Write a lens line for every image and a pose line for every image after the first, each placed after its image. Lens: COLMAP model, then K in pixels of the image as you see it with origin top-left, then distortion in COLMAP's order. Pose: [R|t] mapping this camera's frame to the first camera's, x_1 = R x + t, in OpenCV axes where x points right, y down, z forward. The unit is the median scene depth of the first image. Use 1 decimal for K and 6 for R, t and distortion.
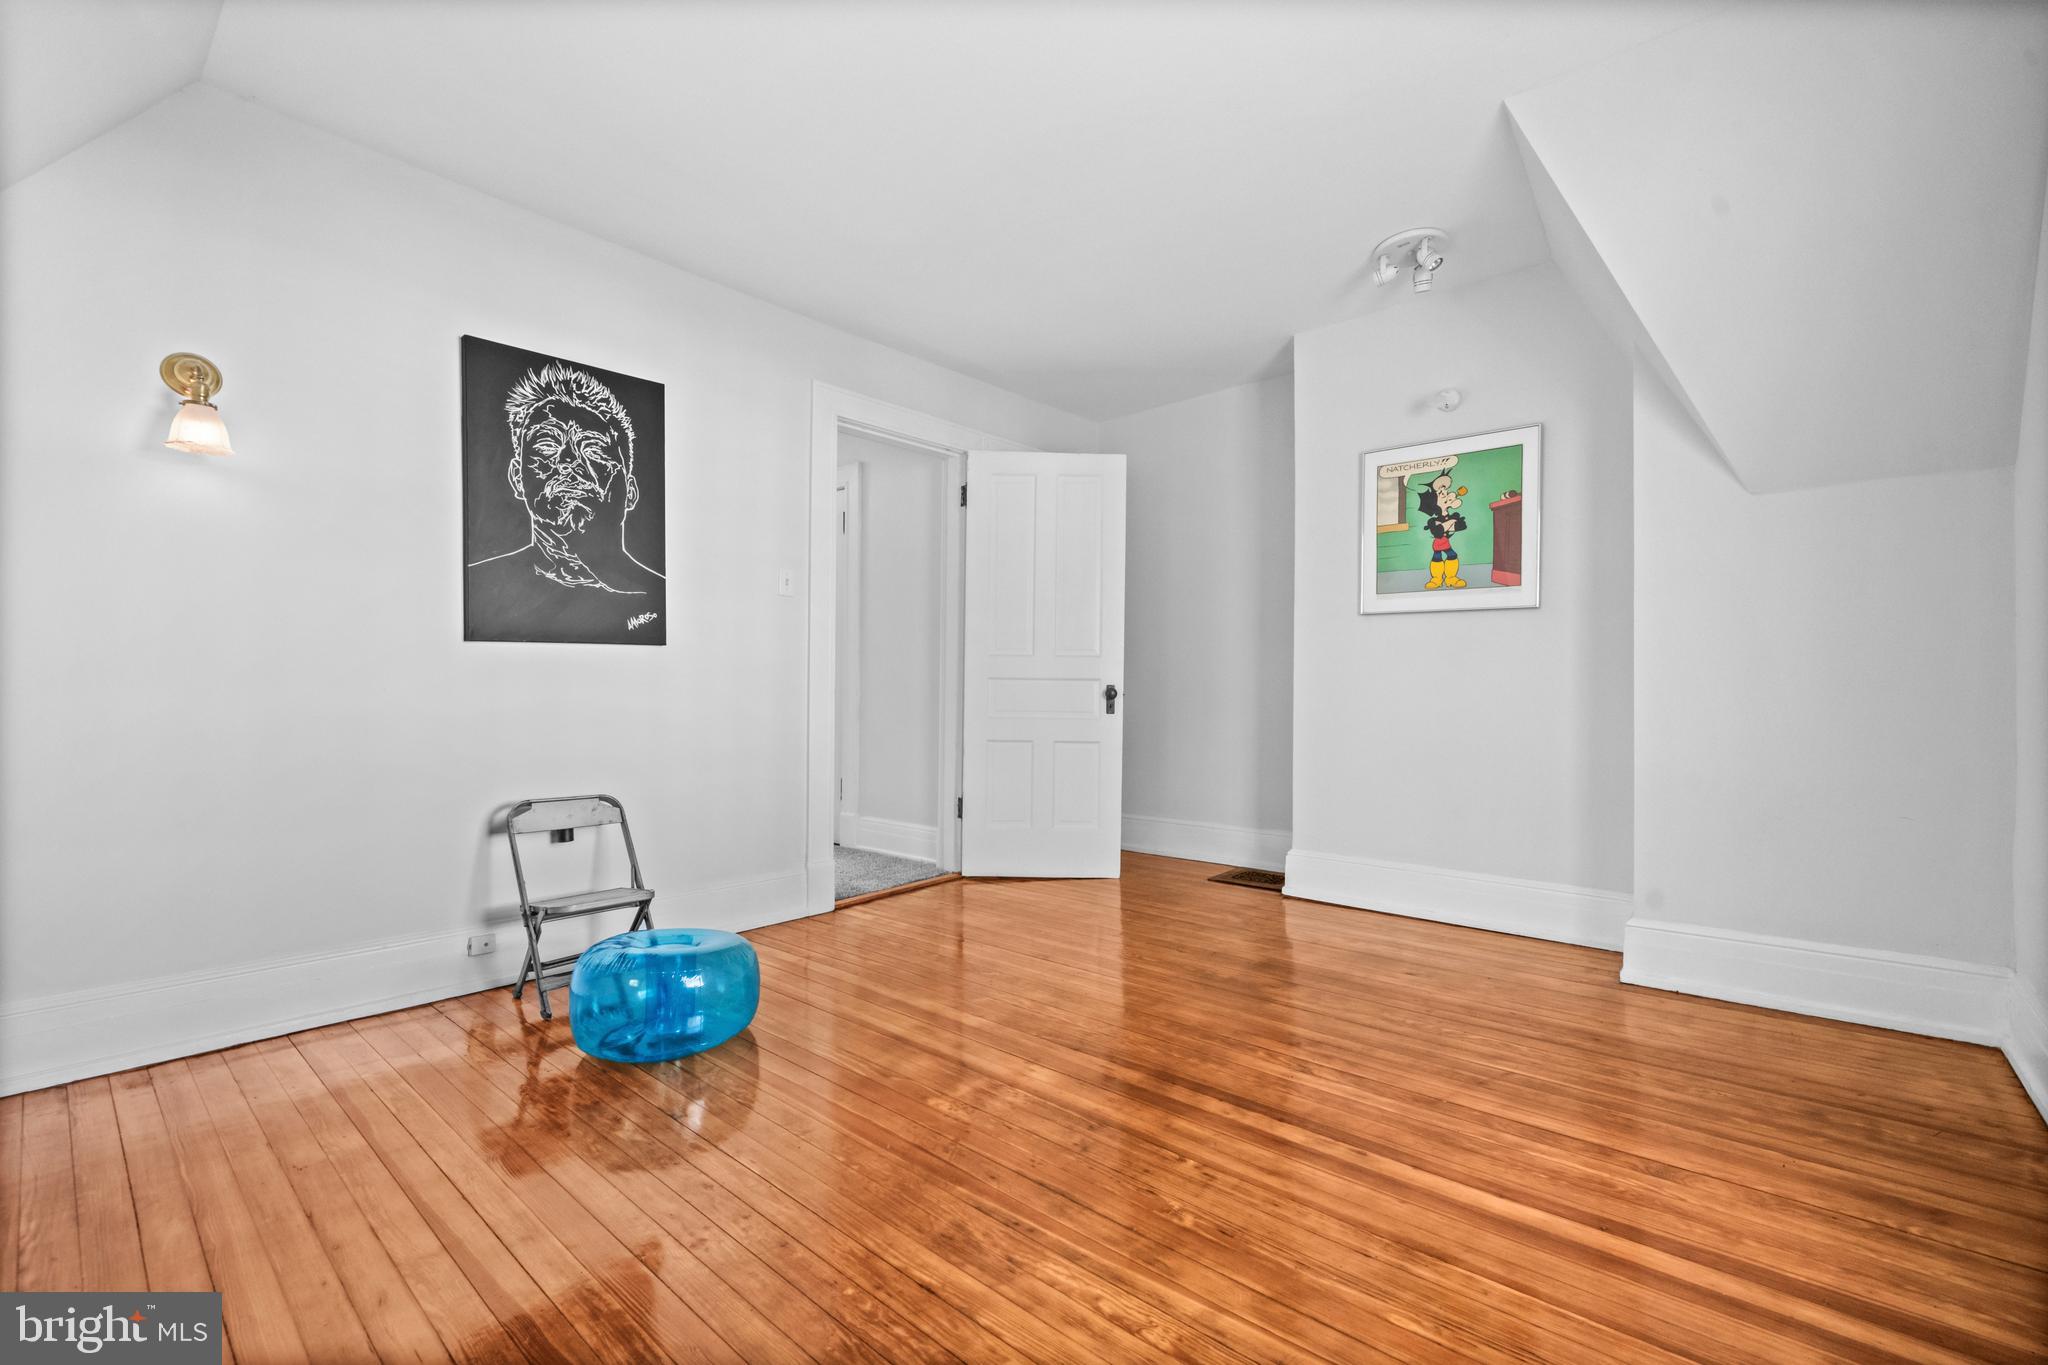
lens RADIAL K [[893.1, 0, 1026.4], [0, 893.1, 689.5], [0, 0, 1]] dist [0.000237, 0.000006]
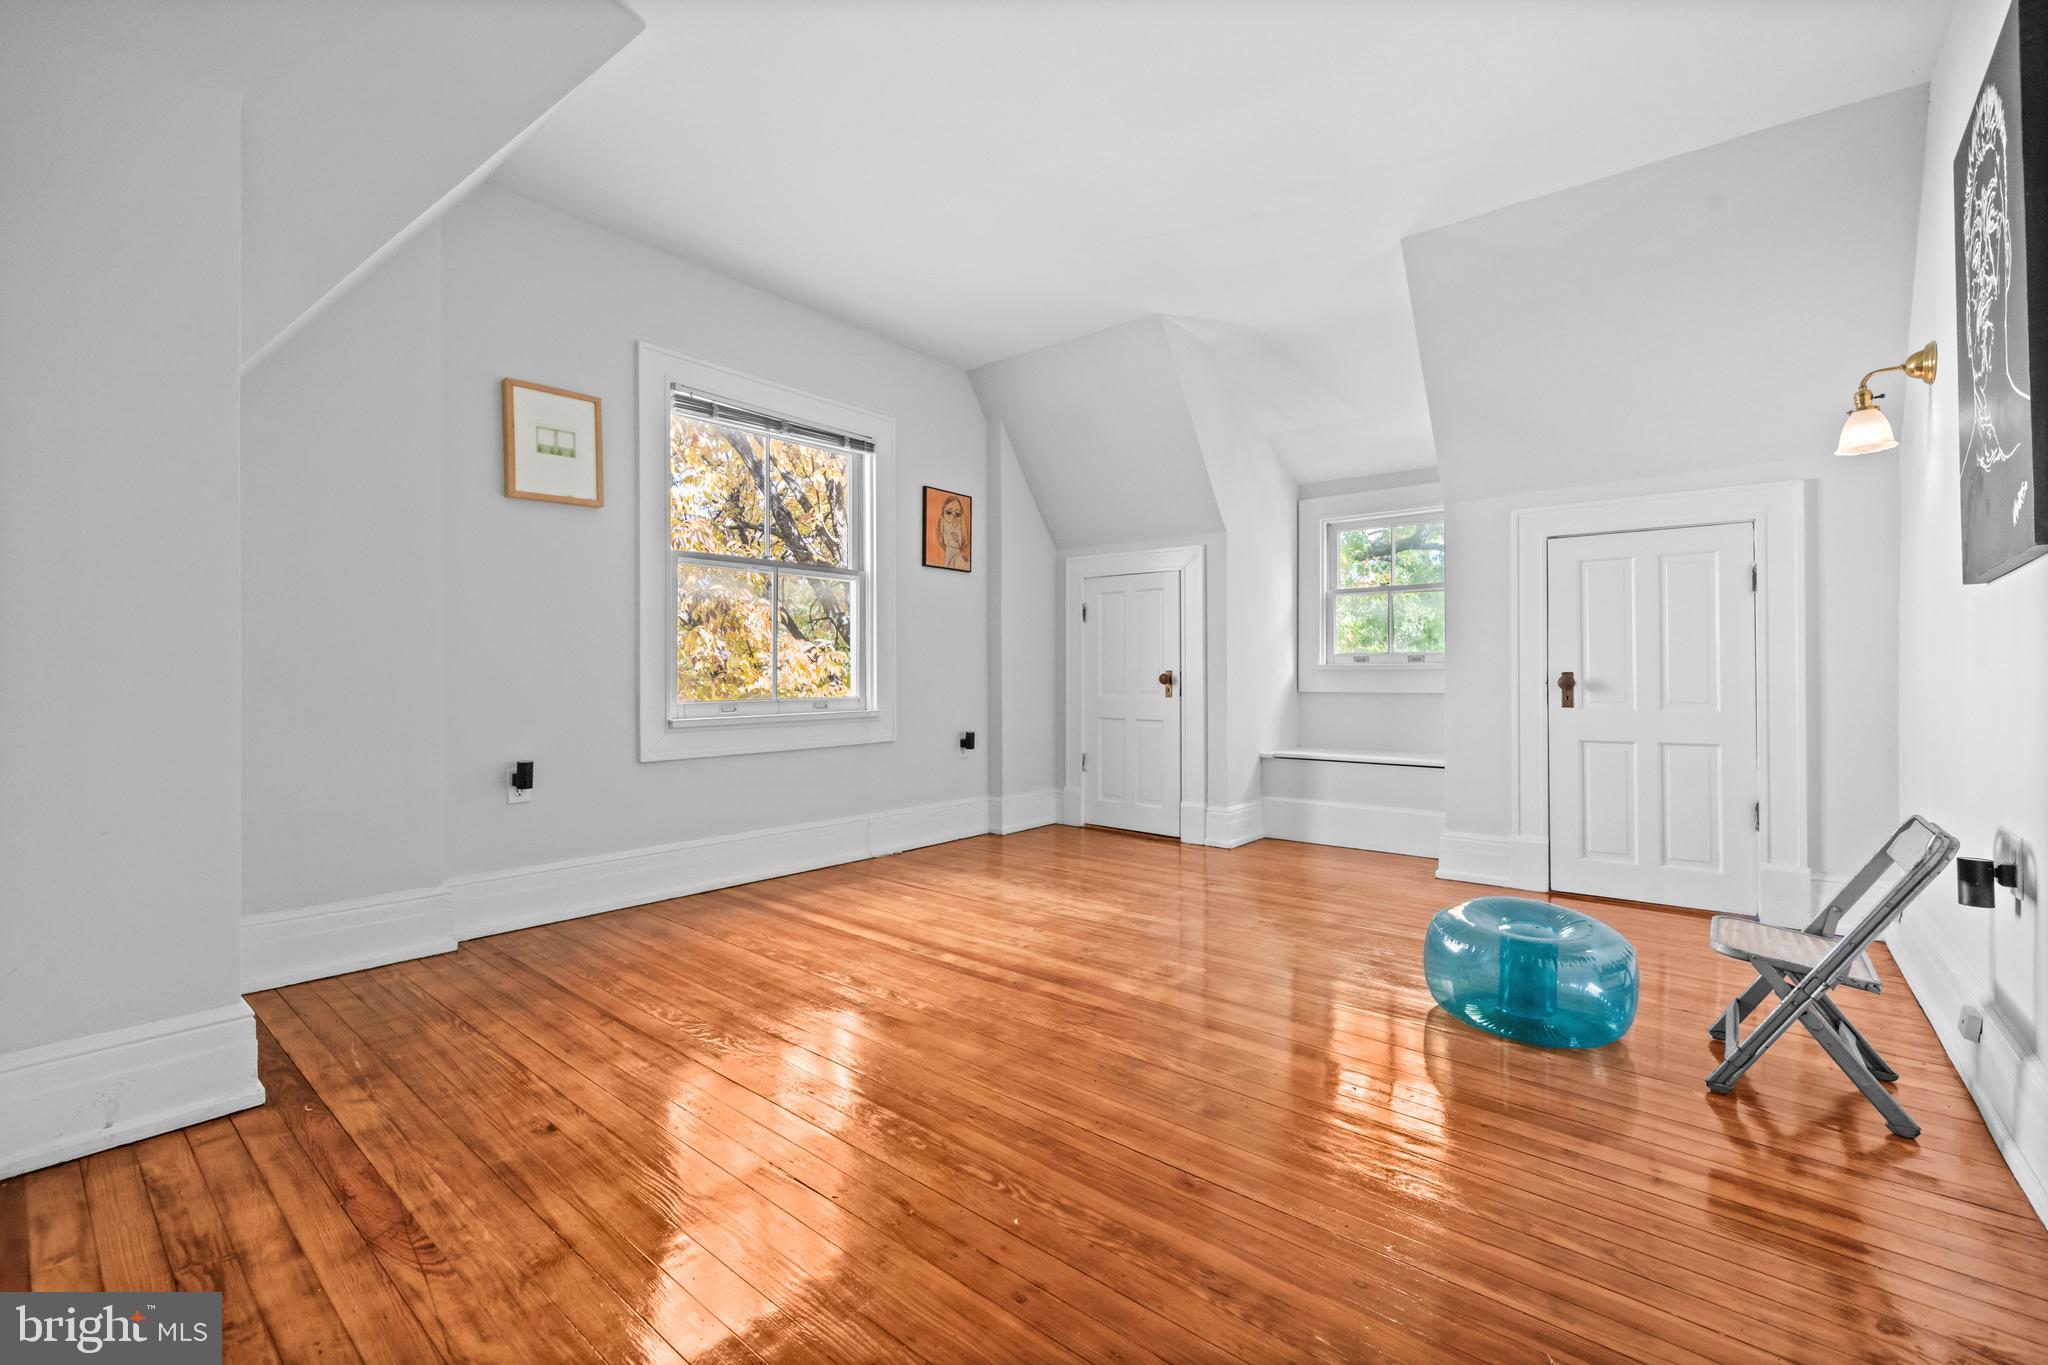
lens RADIAL K [[893.1, 0, 1022.5], [0, 893.1, 681.4], [0, 0, 1]] dist [0.000237, 0.000006]
pose [[-0.999693, -0.001780, -0.024726, 0.192087], [-0.001619, 0.999977, -0.006512, 0.038833], [0.024737, -0.006470, -0.999673, 2.302503]]
